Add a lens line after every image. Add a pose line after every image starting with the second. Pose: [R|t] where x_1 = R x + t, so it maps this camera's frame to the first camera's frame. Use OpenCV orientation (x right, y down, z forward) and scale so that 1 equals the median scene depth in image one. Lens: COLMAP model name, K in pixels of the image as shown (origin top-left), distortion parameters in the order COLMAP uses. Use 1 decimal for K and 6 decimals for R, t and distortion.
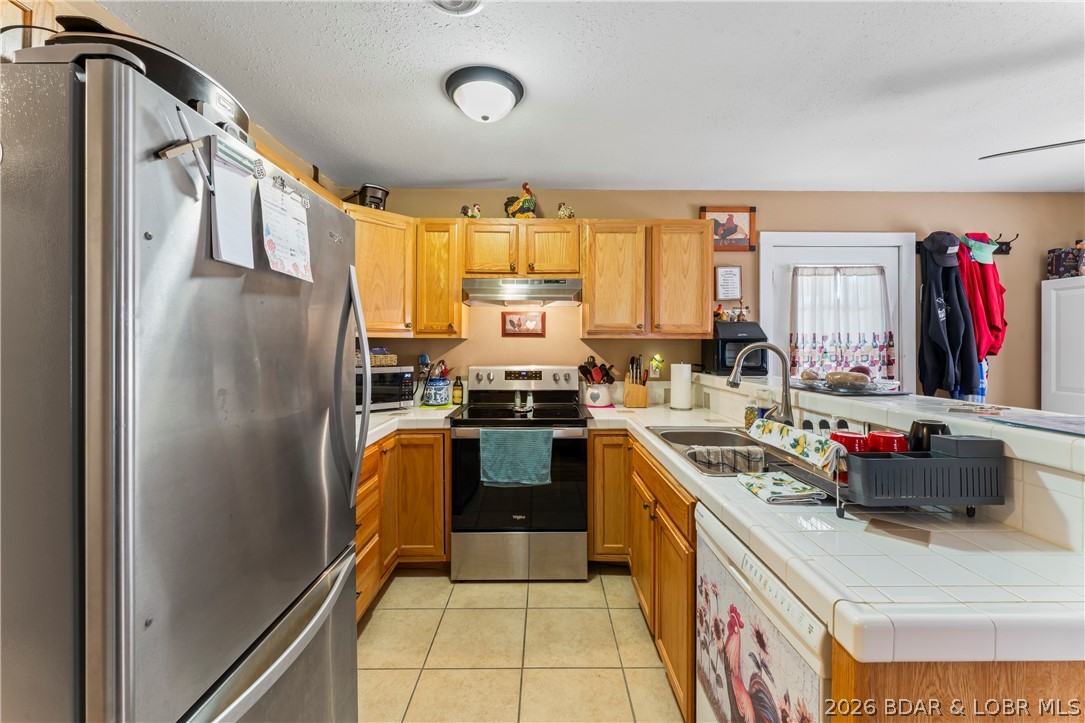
lens RADIAL K [[438.9, 0, 535.9], [0, 438.9, 343.3], [0, 0, 1]] dist [-0.003027, 0.000222]
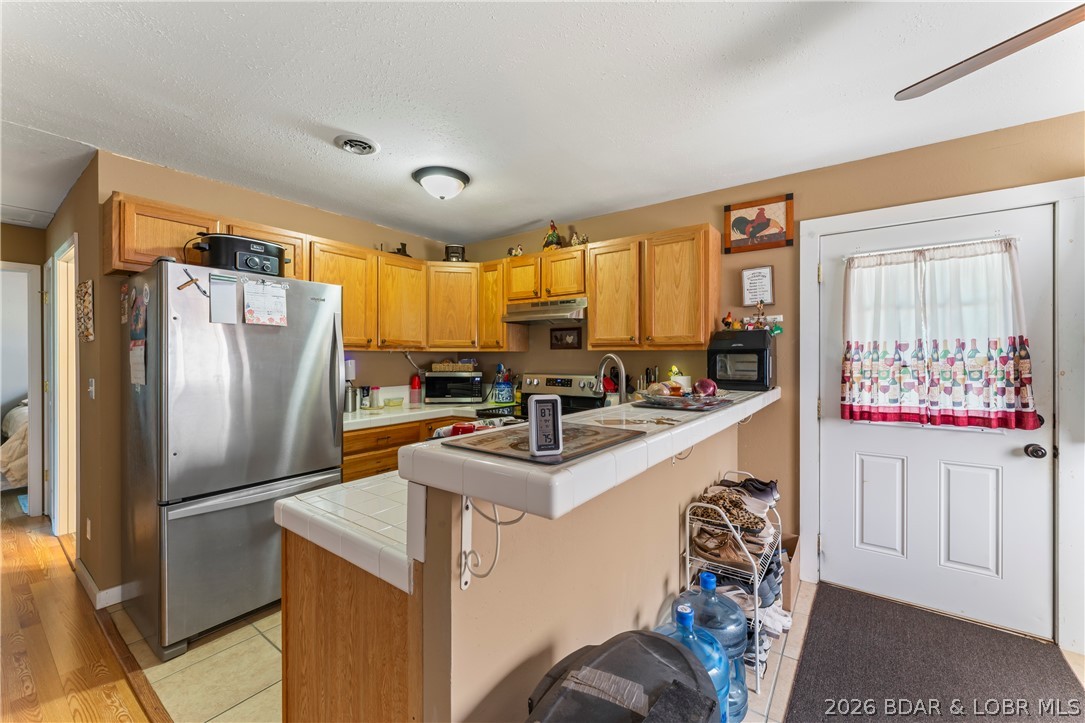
lens RADIAL K [[438.9, 0, 551.6], [0, 438.9, 352.7], [0, 0, 1]] dist [-0.003027, 0.000222]
pose [[0.799607, -0.006612, -0.600487, 0.645384], [0.003349, 0.999973, -0.006551, 0.000883], [0.600514, 0.003227, 0.799608, 0.045793]]
